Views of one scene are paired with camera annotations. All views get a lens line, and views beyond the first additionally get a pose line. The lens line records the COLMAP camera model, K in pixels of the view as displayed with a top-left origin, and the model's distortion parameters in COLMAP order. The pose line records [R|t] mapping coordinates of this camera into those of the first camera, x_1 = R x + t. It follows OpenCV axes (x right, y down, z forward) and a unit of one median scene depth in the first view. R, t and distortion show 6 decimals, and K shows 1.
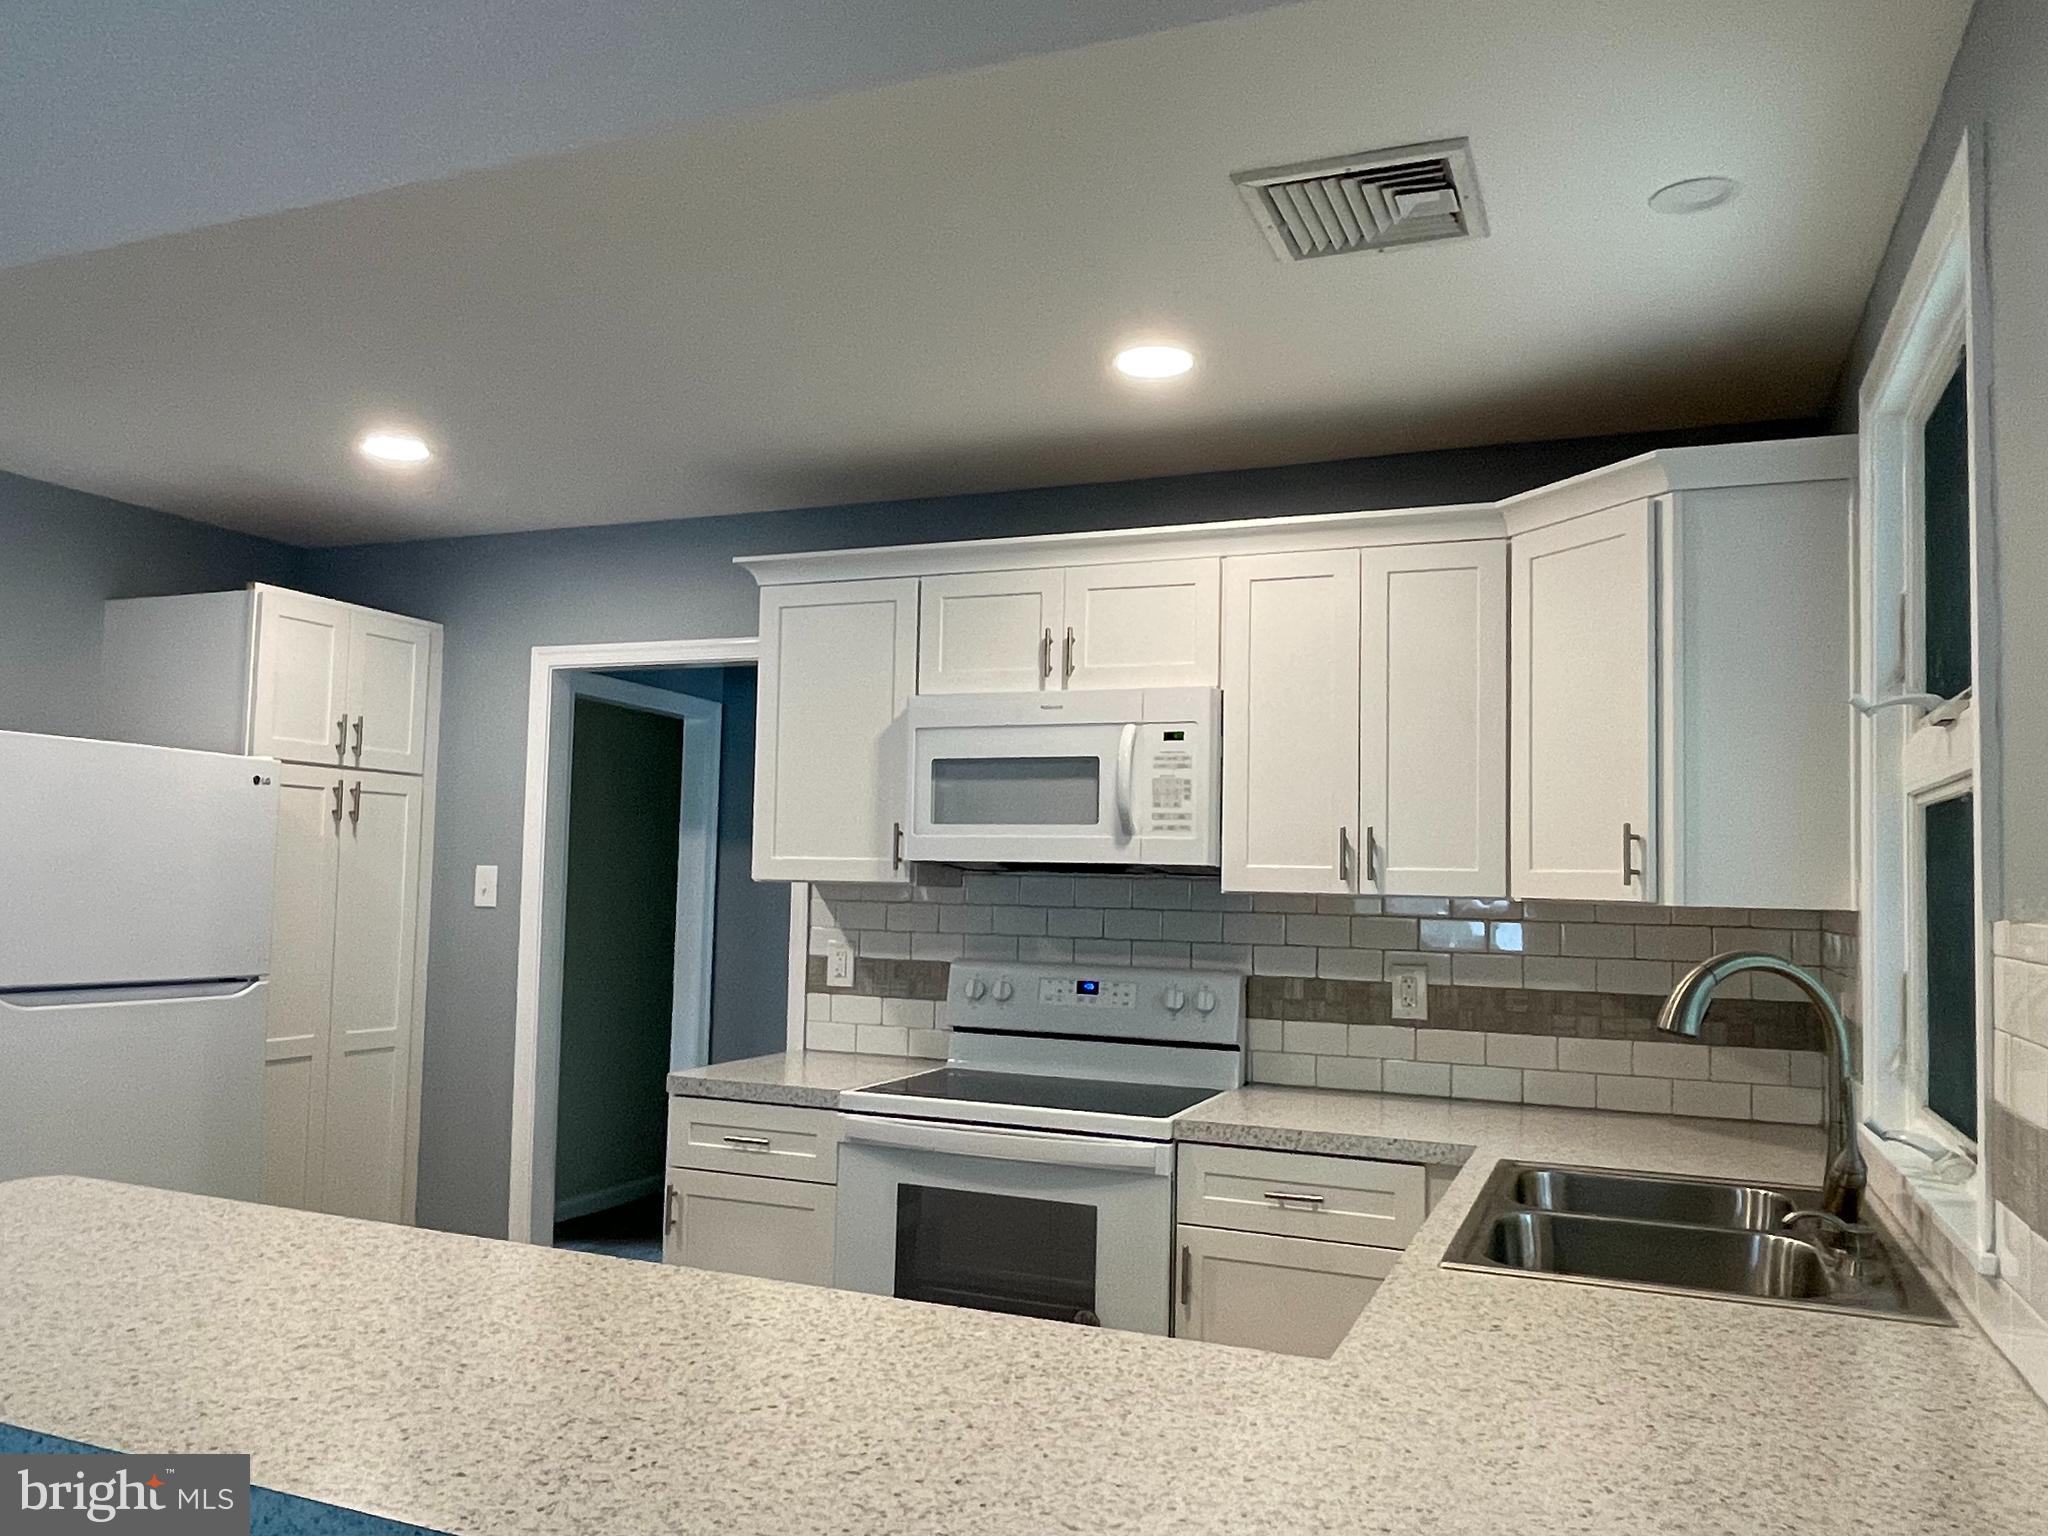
lens RADIAL K [[1507.1, 0, 1025.2], [0, 1507.1, 772.6], [0, 0, 1]] dist [0.006123, -0.011451]
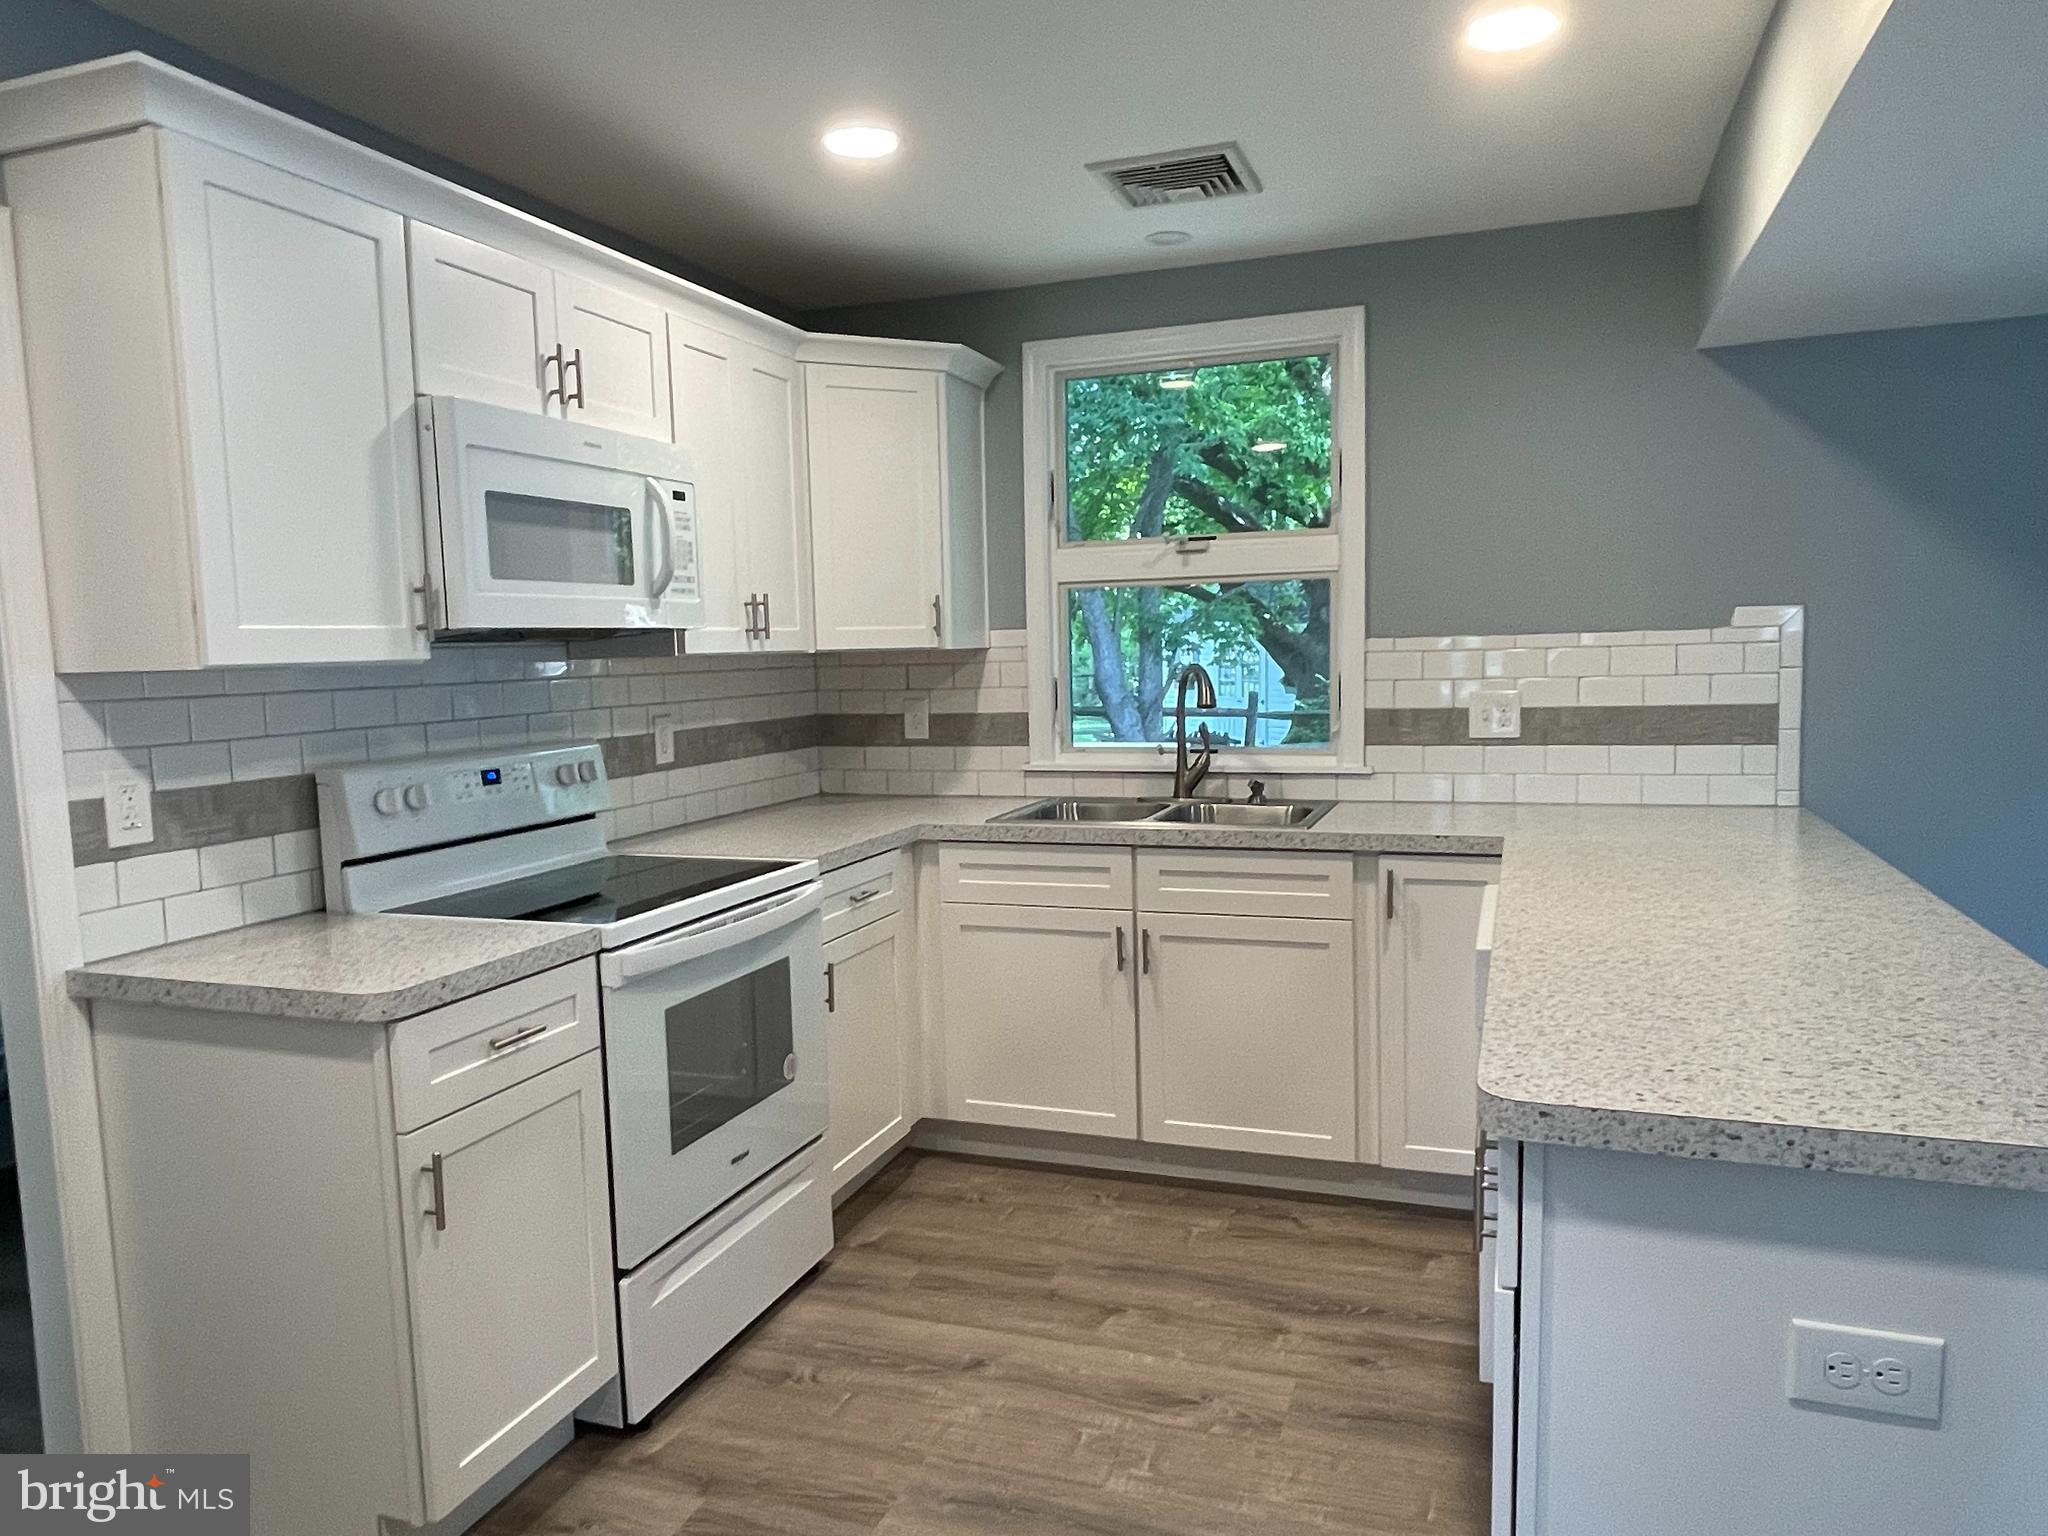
lens RADIAL K [[1360.9, 0, 1018.7], [0, 1360.9, 766.9], [0, 0, 1]] dist [0.031714, -0.000599]
pose [[-0.042385, -0.111883, 0.992817, -0.780147], [-0.047710, 0.992803, 0.109844, 0.040976], [-0.997962, -0.042711, -0.047418, 0.786945]]
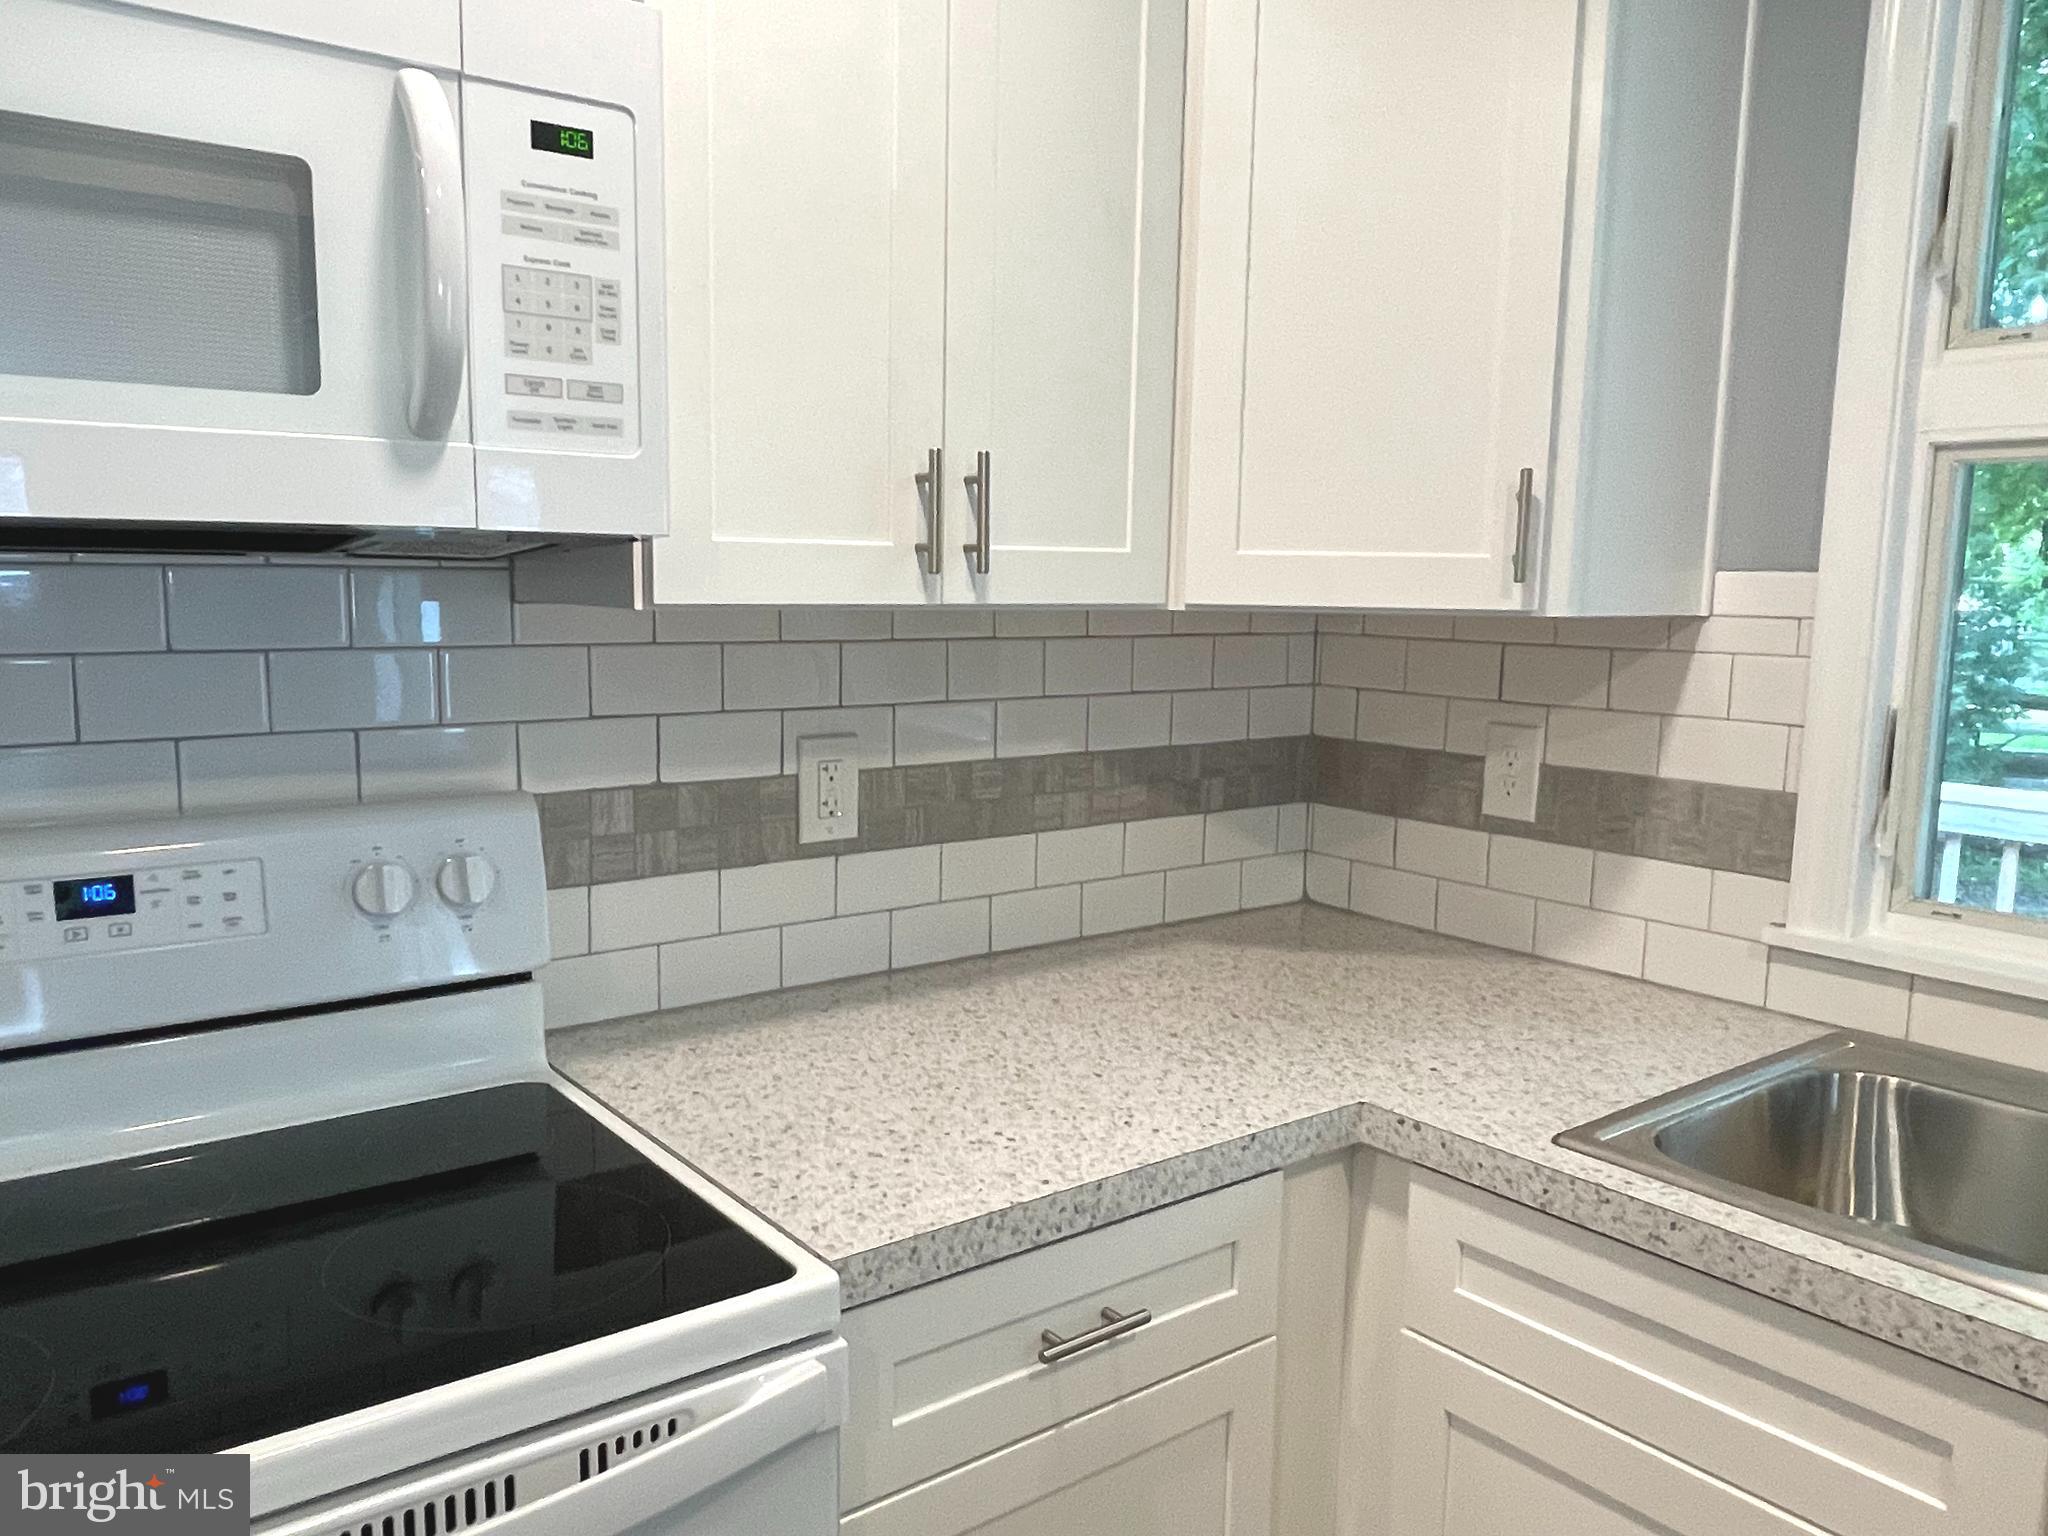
lens RADIAL K [[1507.1, 0, 1003.1], [0, 1507.1, 776.4], [0, 0, 1]] dist [0.006123, -0.011451]
pose [[0.503441, -0.131062, 0.854032, -0.148197], [-0.067598, 0.979425, 0.190153, 0.041677], [-0.861382, -0.153461, 0.484223, 0.709910]]
